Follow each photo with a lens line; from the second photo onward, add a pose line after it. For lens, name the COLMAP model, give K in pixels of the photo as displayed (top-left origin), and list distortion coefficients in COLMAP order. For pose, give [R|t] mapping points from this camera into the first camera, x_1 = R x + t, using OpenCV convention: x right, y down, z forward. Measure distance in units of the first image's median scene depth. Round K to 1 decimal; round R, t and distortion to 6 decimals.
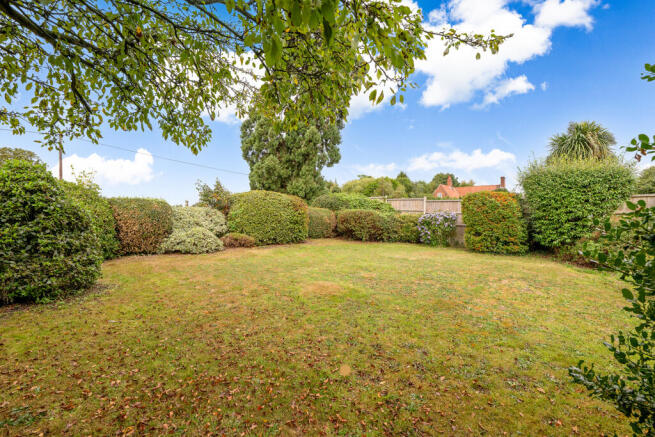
lens RADIAL K [[300.7, 0, 327.9], [0, 300.7, 218.7], [0, 0, 1]] dist [-0.004202, -0.000150]
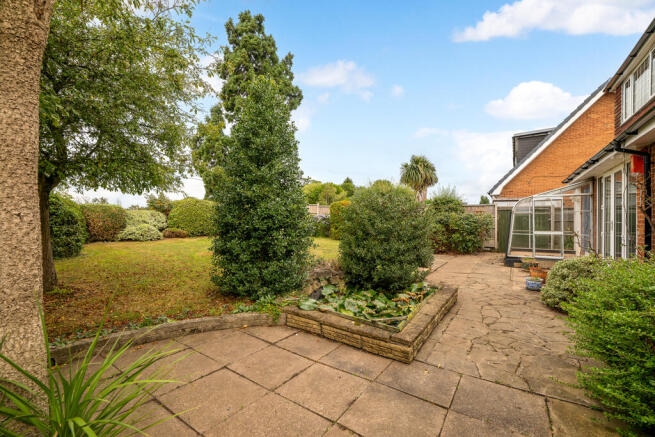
lens RADIAL K [[277.9, 0, 326.2], [0, 277.9, 218.5], [0, 0, 1]] dist [-0.000689, -0.000171]
pose [[0.989608, 0.000720, 0.143789, 0.244000], [-0.000377, 0.999997, -0.002407, 0.003669], [-0.143790, 0.002328, 0.989605, -0.463581]]
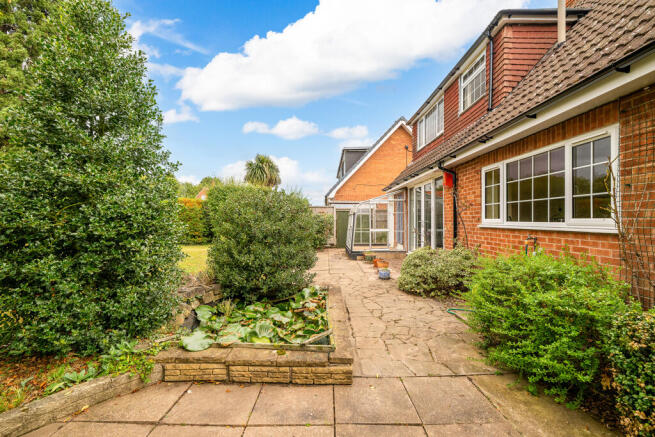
lens RADIAL K [[277.9, 0, 328.5], [0, 277.9, 218.9], [0, 0, 1]] dist [-0.000689, -0.000171]
pose [[0.730964, -0.001978, 0.682413, 0.175831], [0.002133, 0.999998, 0.000614, 0.001745], [-0.682412, 0.001007, 0.730967, -0.353621]]
